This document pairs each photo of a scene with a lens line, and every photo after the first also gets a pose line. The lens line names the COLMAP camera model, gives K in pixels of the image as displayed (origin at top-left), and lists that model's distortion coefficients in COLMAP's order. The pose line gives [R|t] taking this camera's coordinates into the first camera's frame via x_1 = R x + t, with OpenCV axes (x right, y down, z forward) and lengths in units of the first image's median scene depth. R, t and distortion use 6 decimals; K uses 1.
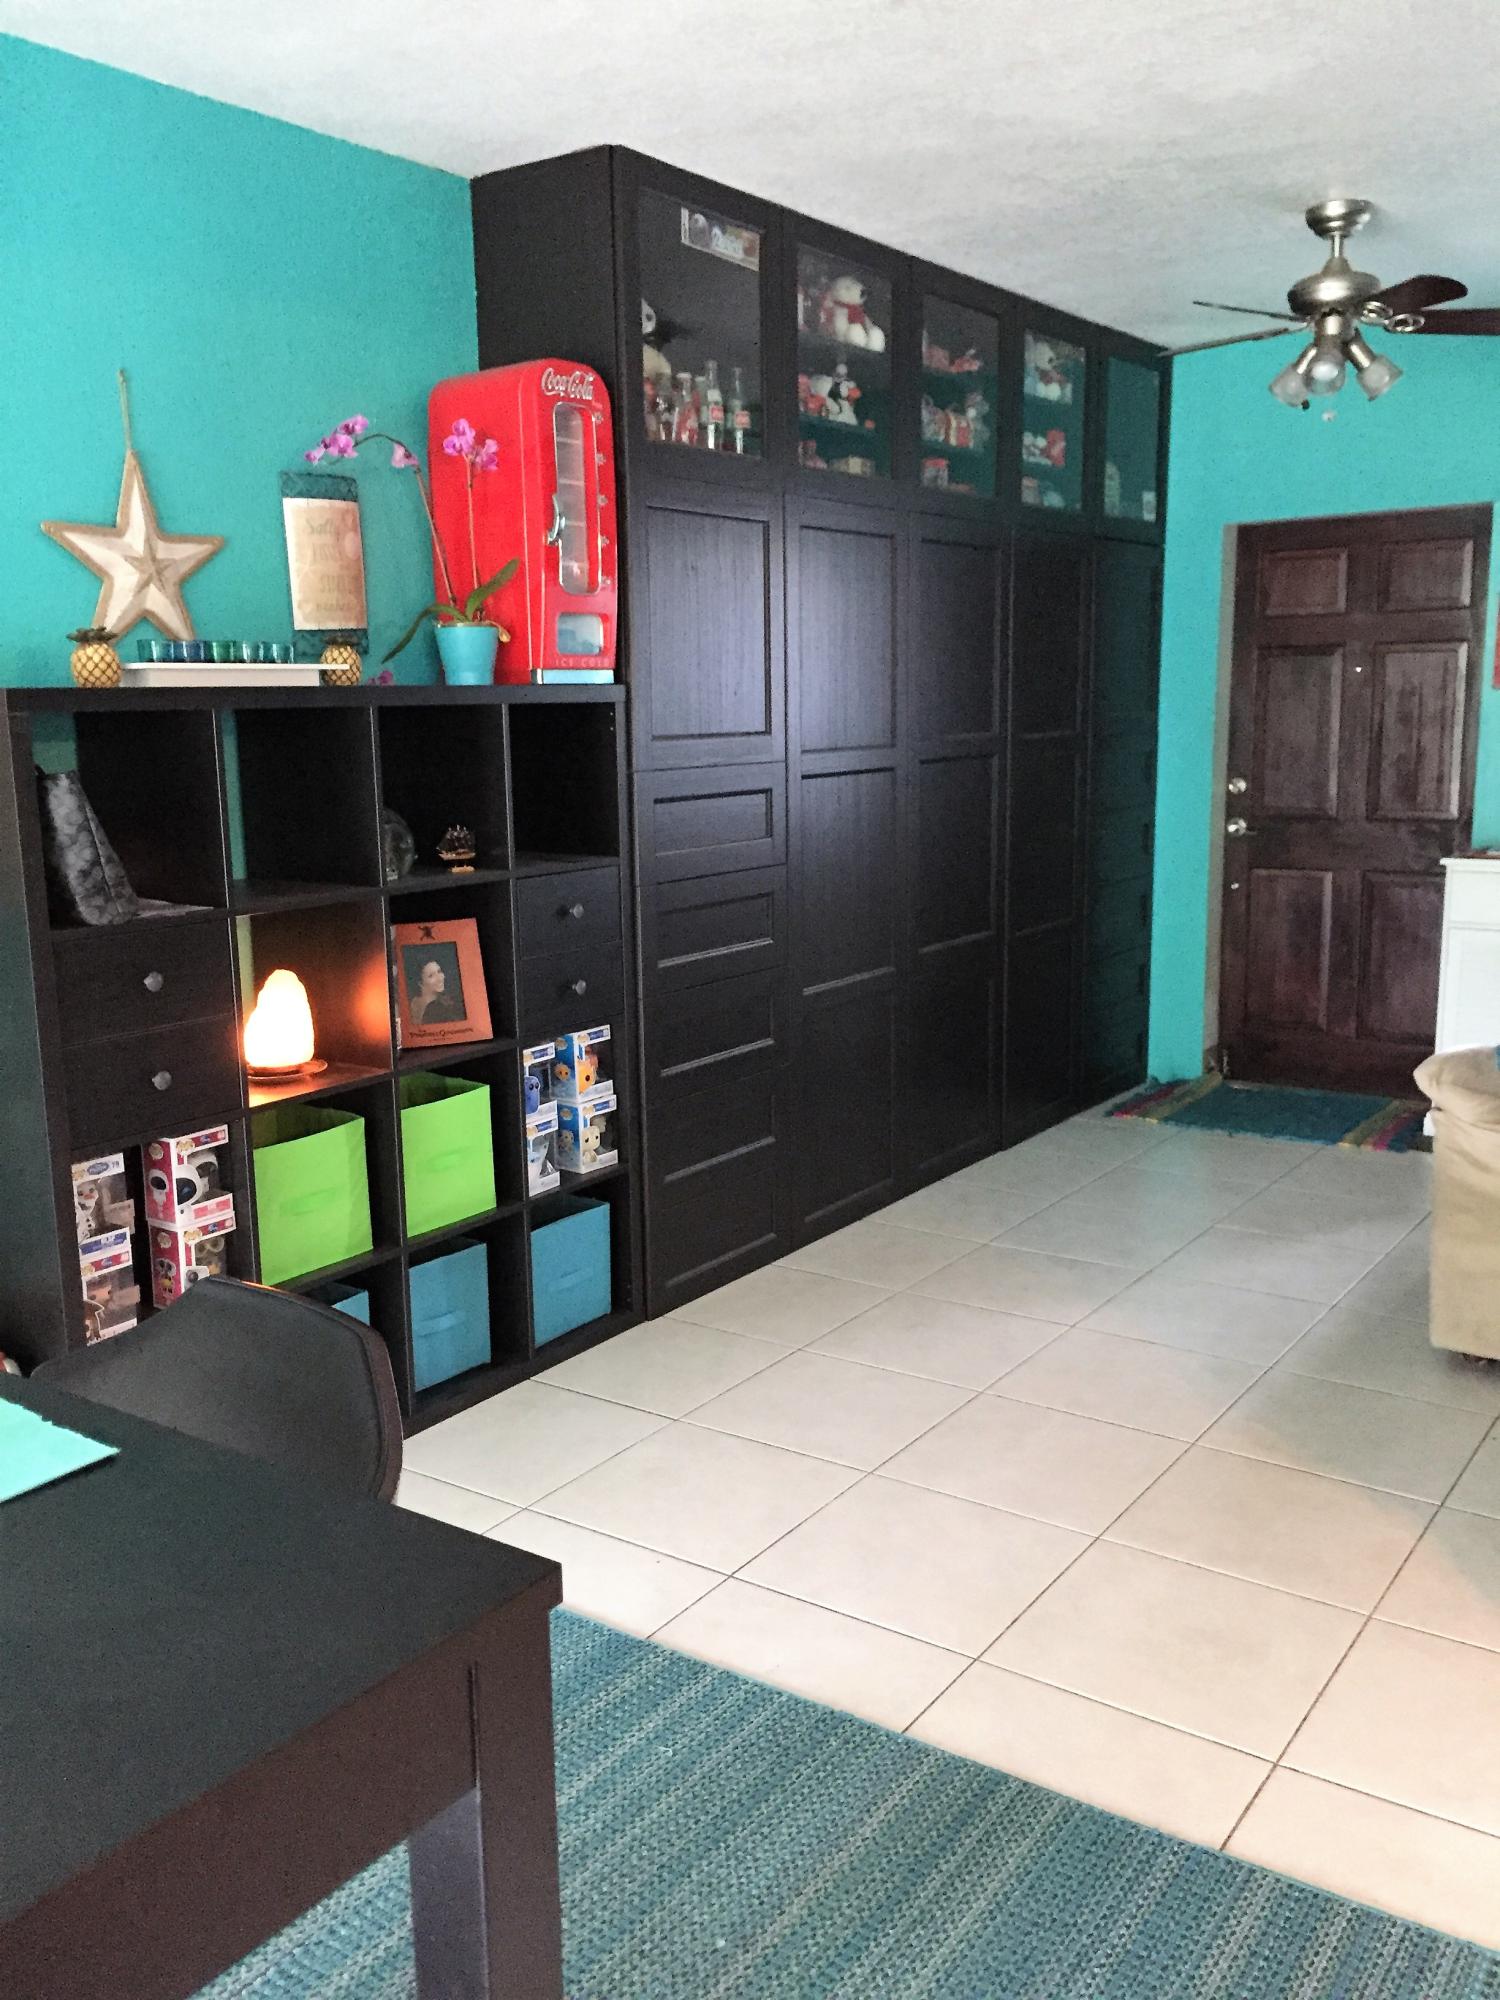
lens RADIAL K [[1699.7, 0, 753.8], [0, 1699.7, 994.9], [0, 0, 1]] dist [0.055769, -0.061606]
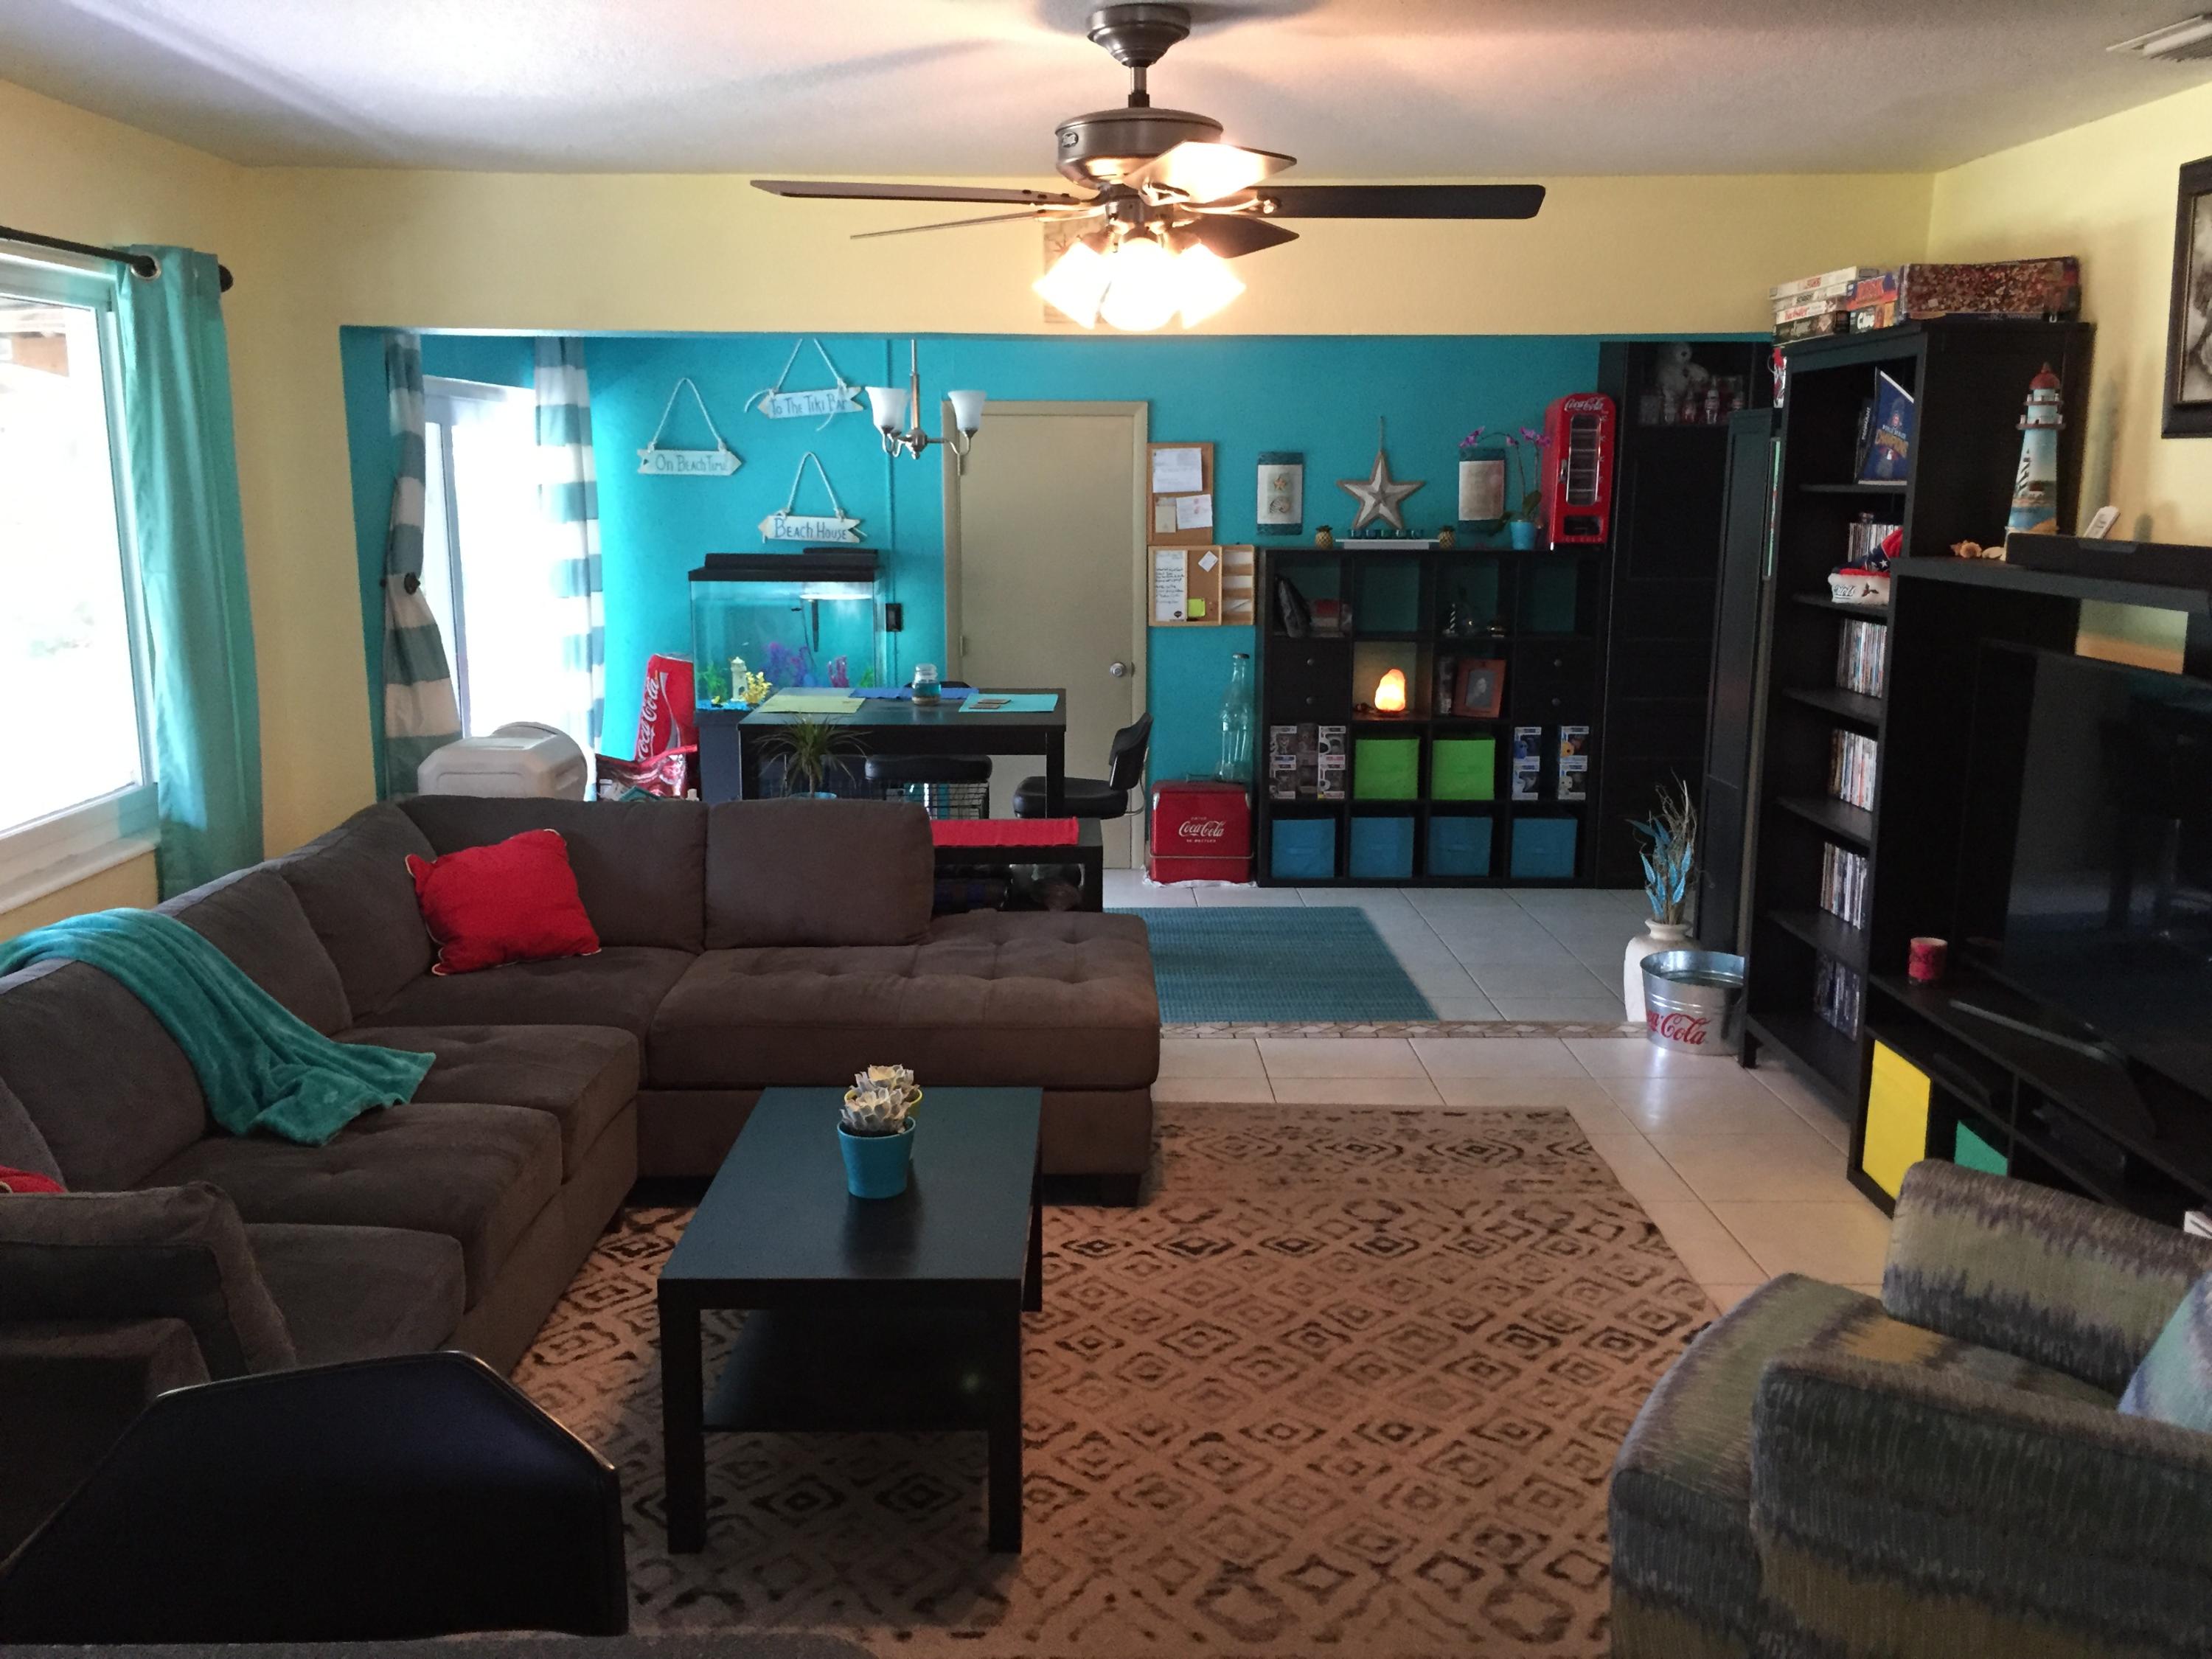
lens RADIAL K [[1879.8, 0, 1105.3], [0, 1879.8, 832.9], [0, 0, 1]] dist [0.055769, -0.061606]
pose [[0.579298, 0.177227, -0.795616, 1.484731], [-0.156650, 0.982088, 0.104706, -0.002575], [0.799922, 0.063977, 0.596684, -0.788859]]
